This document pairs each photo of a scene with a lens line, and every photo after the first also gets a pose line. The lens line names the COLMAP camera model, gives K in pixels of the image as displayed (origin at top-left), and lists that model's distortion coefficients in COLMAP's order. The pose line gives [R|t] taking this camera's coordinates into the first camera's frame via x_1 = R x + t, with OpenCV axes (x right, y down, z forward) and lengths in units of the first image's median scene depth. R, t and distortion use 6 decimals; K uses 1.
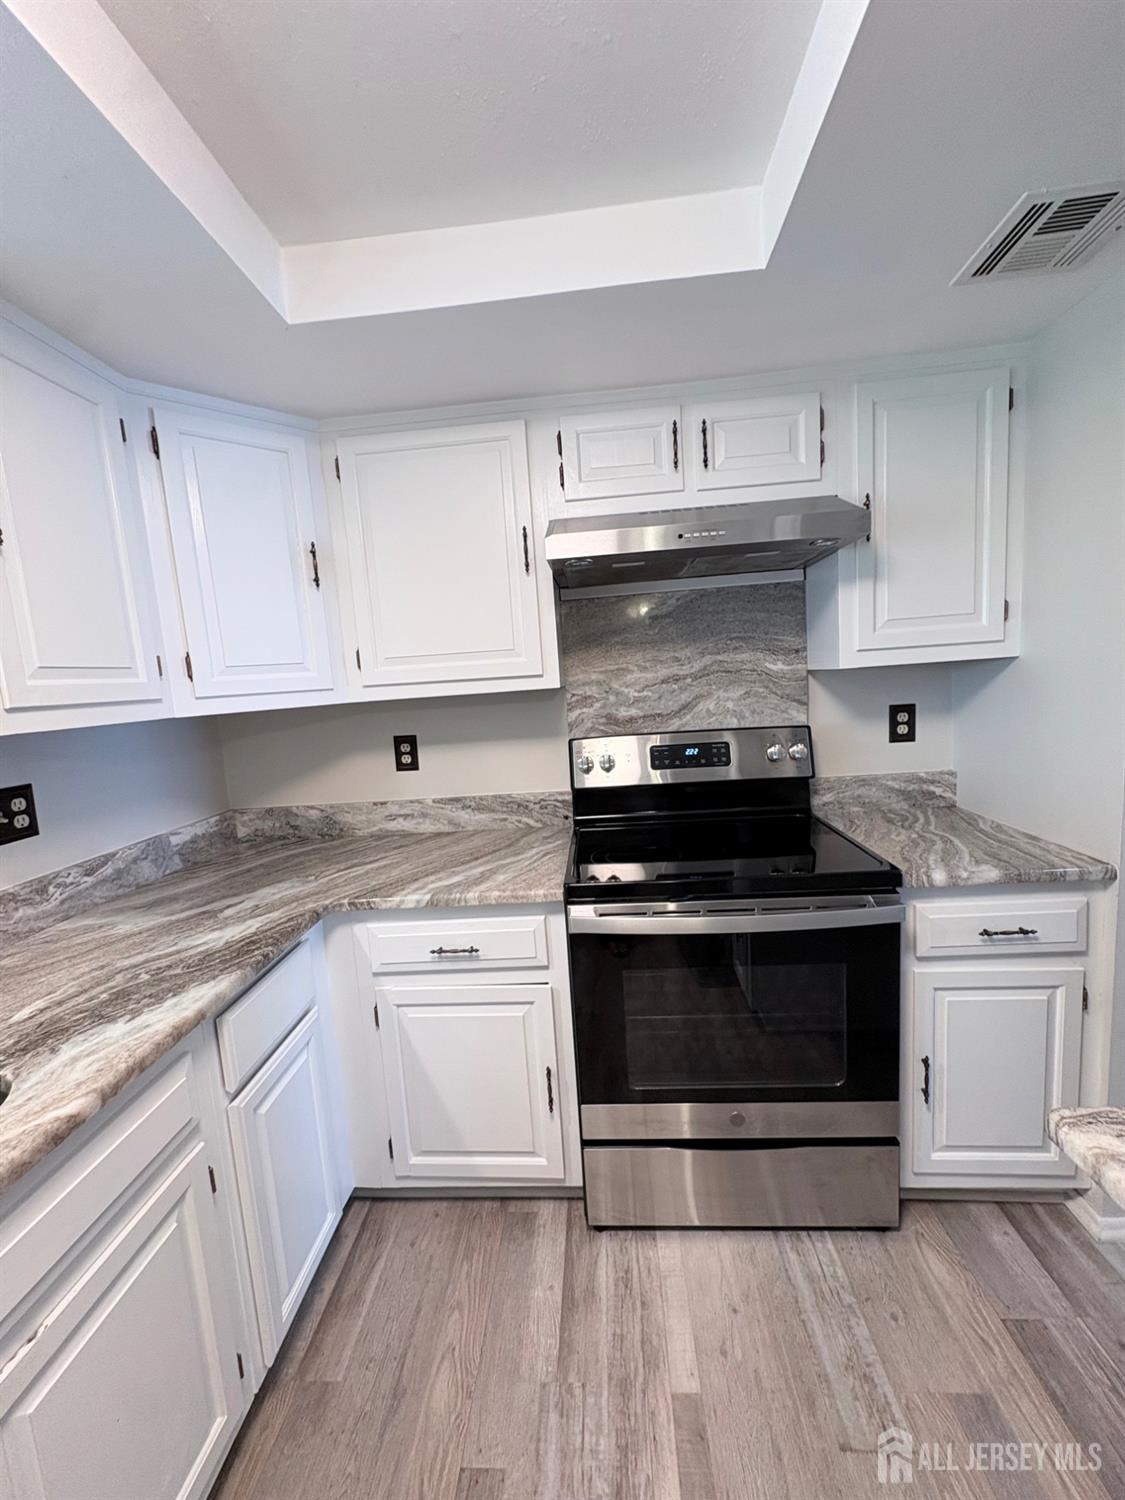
lens RADIAL K [[595.3, 0, 562.5], [0, 595.3, 750.0], [0, 0, 1]] dist [-0.002265, -0.000022]
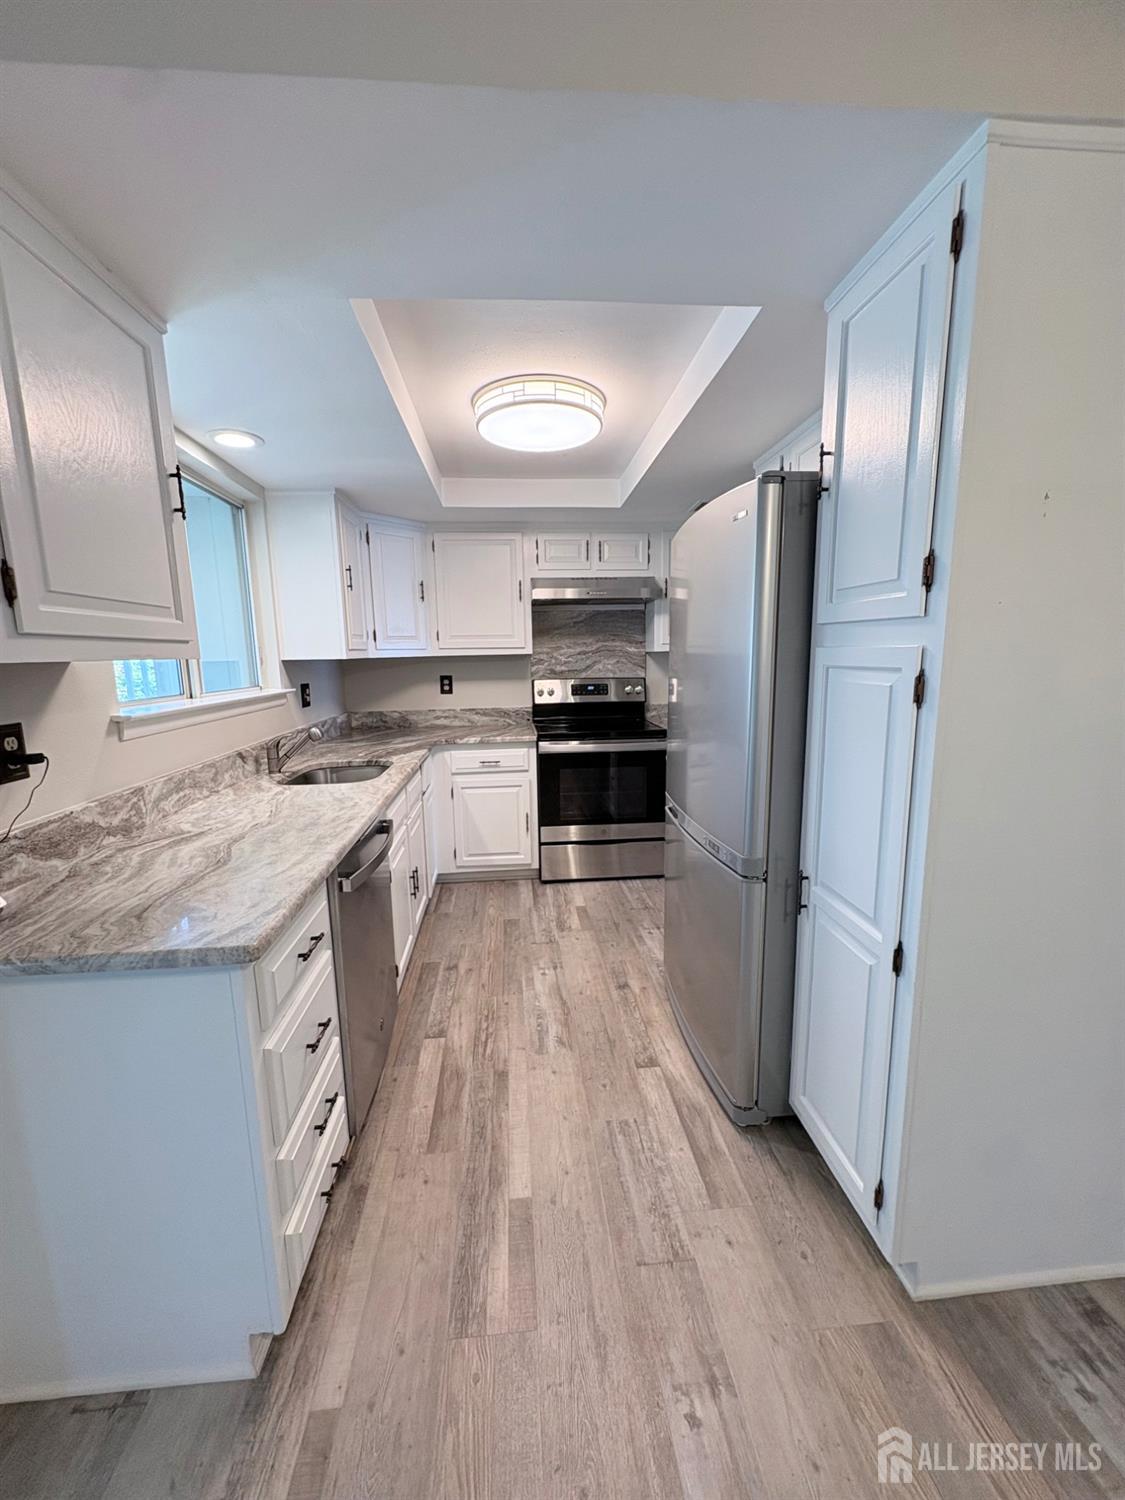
lens RADIAL K [[595.3, 0, 562.5], [0, 595.3, 750.0], [0, 0, 1]] dist [-0.002265, -0.000022]
pose [[0.987134, 0.024192, 0.158052, -0.238369], [-0.029719, 0.999023, 0.032700, 0.178297], [-0.157106, -0.036977, 0.986889, -1.221784]]
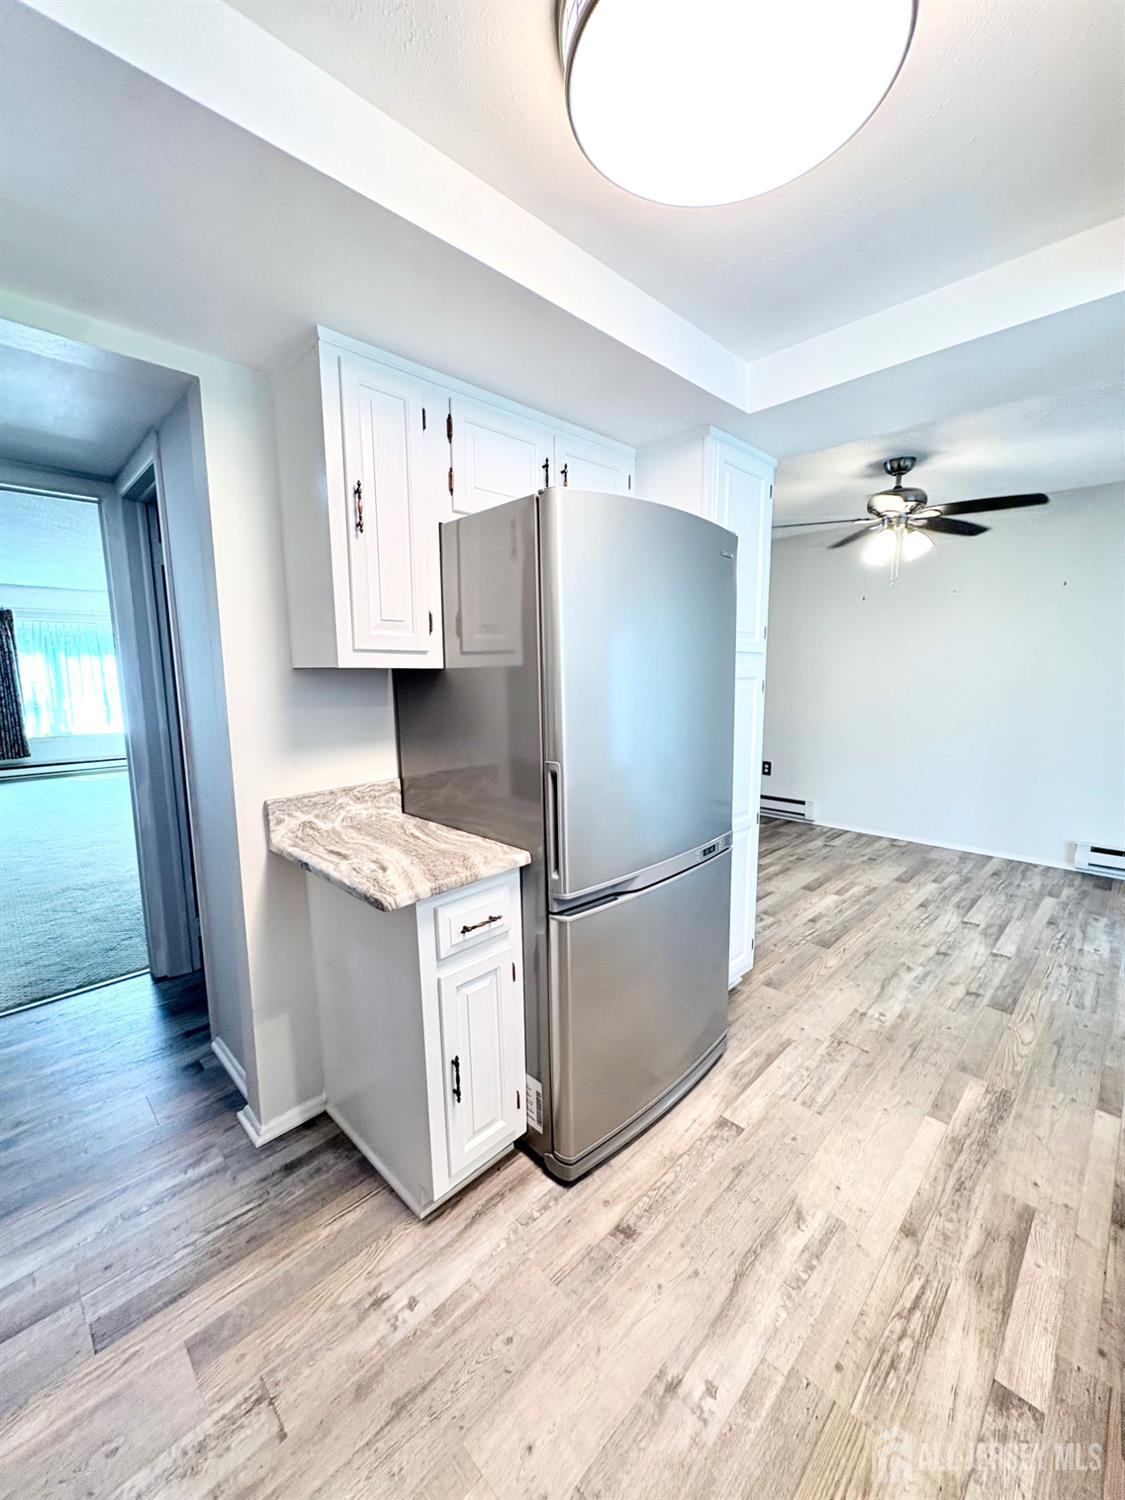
lens RADIAL K [[595.3, 0, 562.5], [0, 595.3, 750.0], [0, 0, 1]] dist [-0.002265, -0.000022]
pose [[-0.745514, -0.019500, 0.666204, -0.341362], [0.136955, 0.973759, 0.181761, -0.050853], [-0.652267, 0.226745, -0.723280, 0.742924]]
